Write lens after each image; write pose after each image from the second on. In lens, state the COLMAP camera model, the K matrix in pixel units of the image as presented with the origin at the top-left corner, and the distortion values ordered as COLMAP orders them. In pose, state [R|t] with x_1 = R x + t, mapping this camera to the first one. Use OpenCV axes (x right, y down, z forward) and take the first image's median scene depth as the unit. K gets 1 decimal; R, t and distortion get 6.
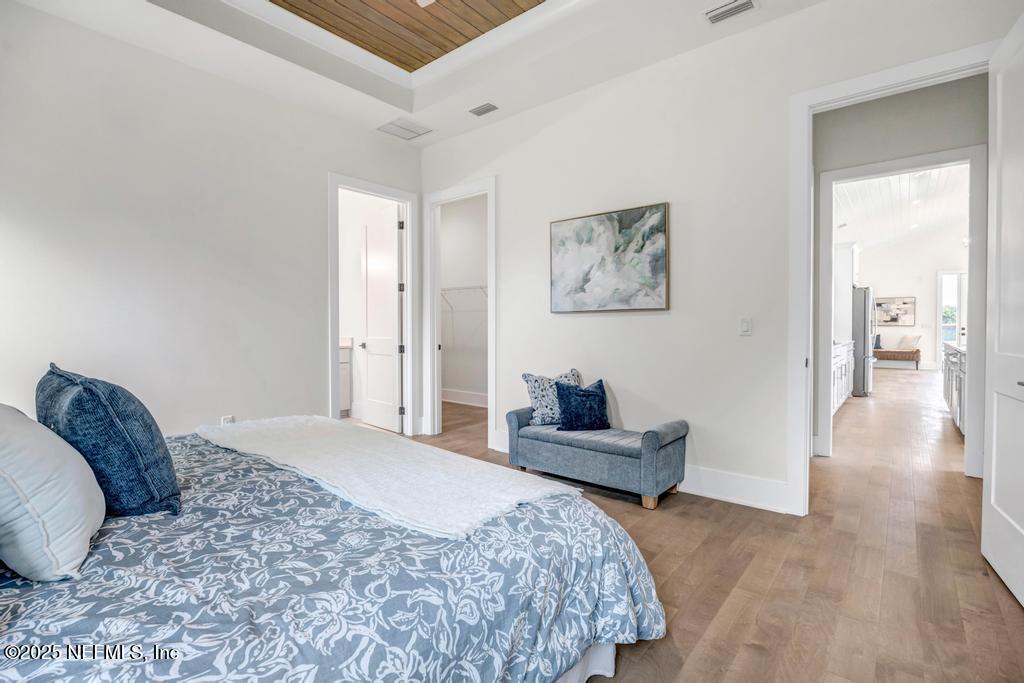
lens RADIAL K [[470.9, 0, 511.8], [0, 470.9, 336.1], [0, 0, 1]] dist [-0.011055, 0.000390]
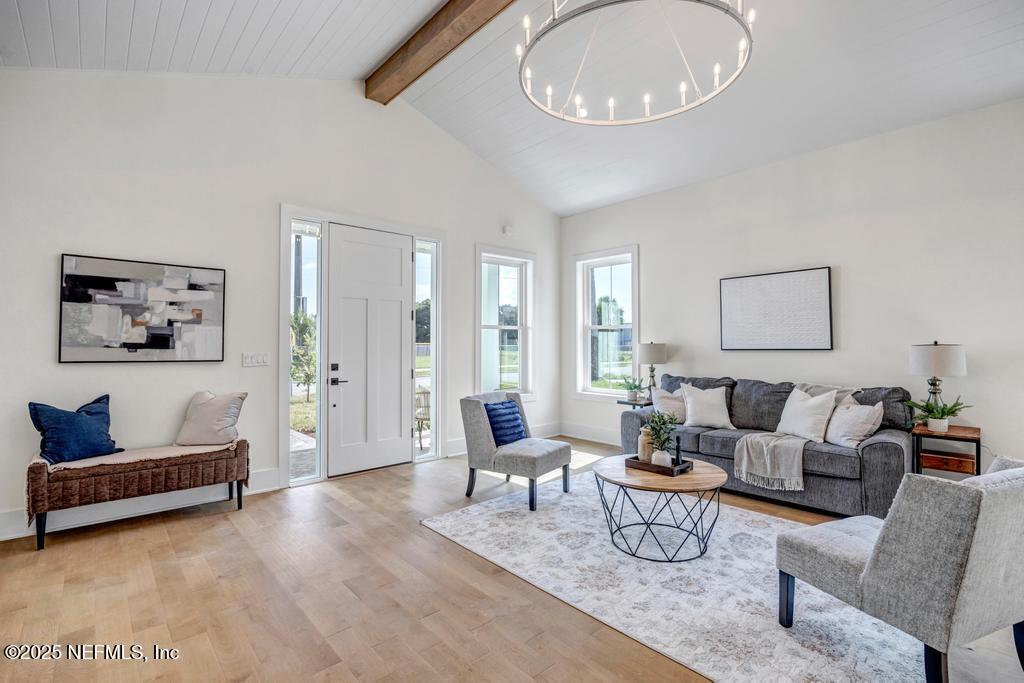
lens RADIAL K [[470.9, 0, 511.6], [0, 470.9, 338.5], [0, 0, 1]] dist [-0.011055, 0.000390]
pose [[0.146305, 0.017830, 0.989079, 0.574482], [0.019752, 0.999586, -0.020942, -0.026534], [-0.989042, 0.022601, 0.145892, 0.755855]]
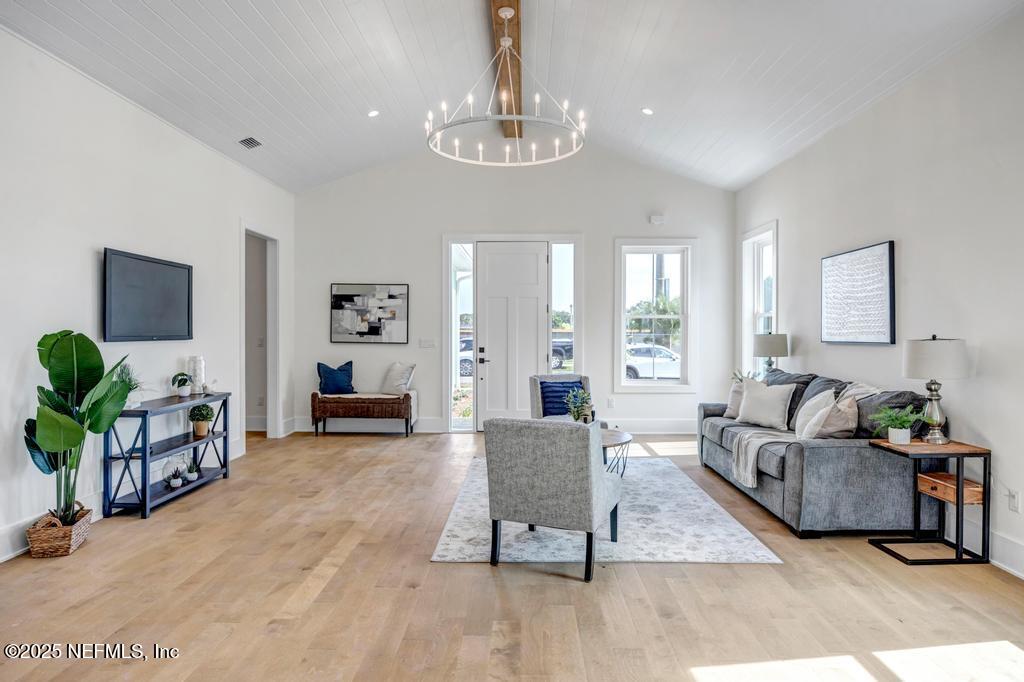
lens RADIAL K [[604.1, 0, 513.5], [0, 604.1, 336.8], [0, 0, 1]] dist [-0.002822, -0.000479]
pose [[0.783276, 0.000703, 0.621674, 0.553271], [0.004968, 0.999960, -0.007390, -0.023623], [-0.621655, 0.008876, 0.783241, 0.436653]]
